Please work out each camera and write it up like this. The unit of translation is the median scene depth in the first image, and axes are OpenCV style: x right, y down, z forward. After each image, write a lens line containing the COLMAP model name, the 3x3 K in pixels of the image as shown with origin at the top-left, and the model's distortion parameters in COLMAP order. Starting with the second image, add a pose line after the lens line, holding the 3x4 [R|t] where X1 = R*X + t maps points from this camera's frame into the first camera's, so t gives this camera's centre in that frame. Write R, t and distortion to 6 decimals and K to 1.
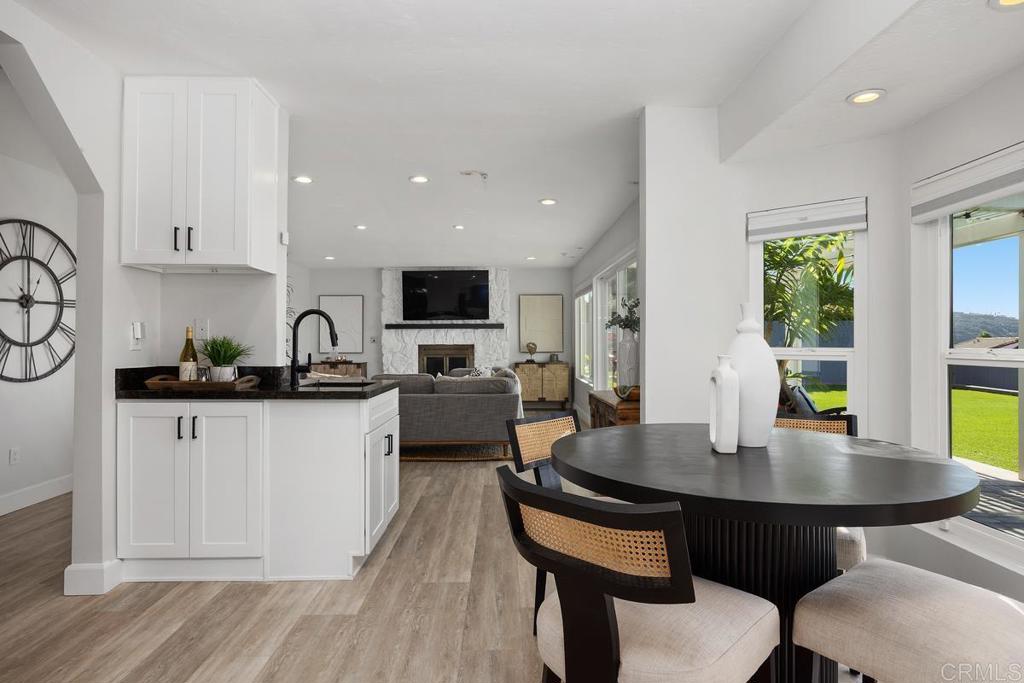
lens RADIAL K [[550.8, 0, 512.0], [0, 550.8, 341.5], [0, 0, 1]] dist [-0.001149, -0.000218]
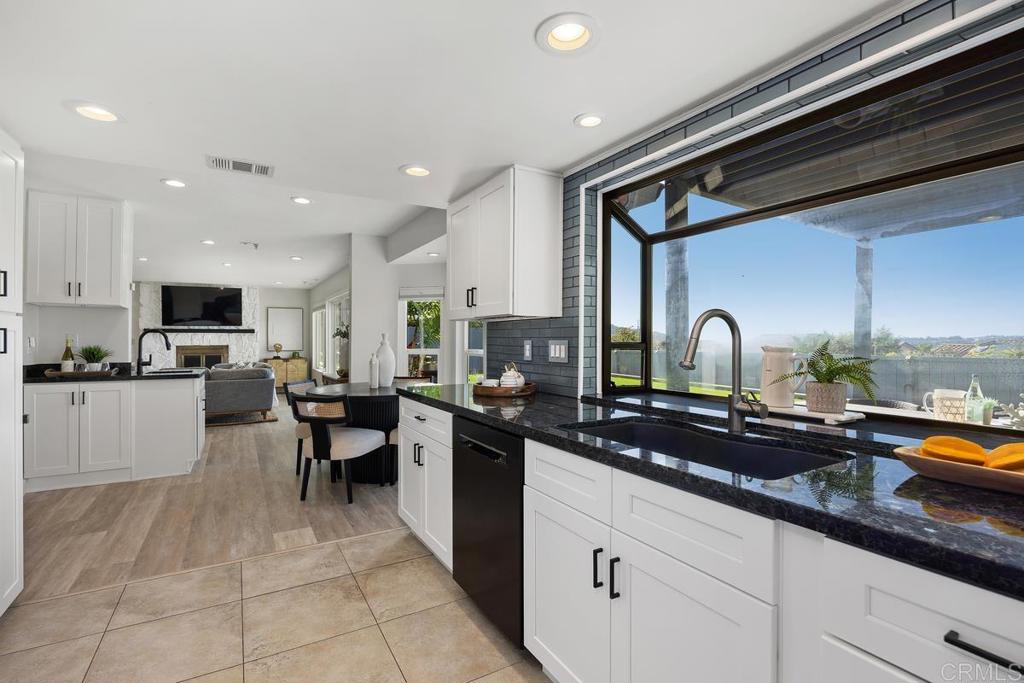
lens RADIAL K [[488.1, 0, 512.0], [0, 488.1, 341.5], [0, 0, 1]] dist [-0.003629, -0.000216]
pose [[0.874273, -0.001227, 0.485434, -0.043597], [-0.001682, 0.999983, 0.005558, -0.010831], [-0.485432, -0.005675, 0.874256, -0.326394]]
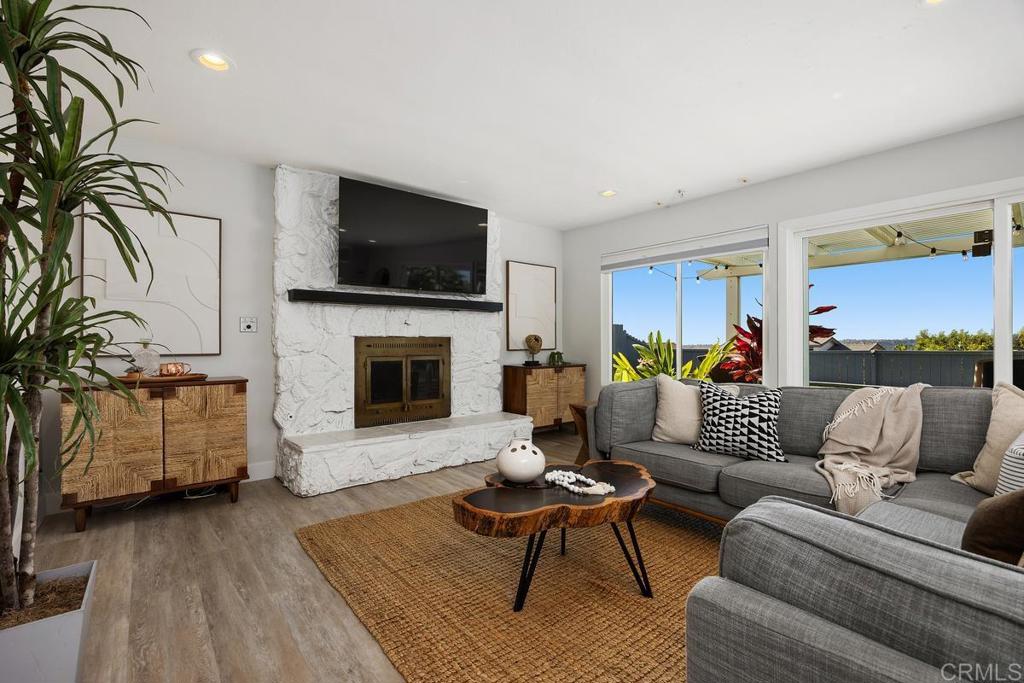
lens RADIAL K [[454.7, 0, 512.0], [0, 454.7, 341.5], [0, 0, 1]] dist [0.001680, 0.000182]
pose [[0.780669, 0.004692, 0.624927, -0.324188], [-0.005086, 0.999986, -0.001154, 0.010265], [-0.624924, -0.002278, 0.780683, 0.606687]]
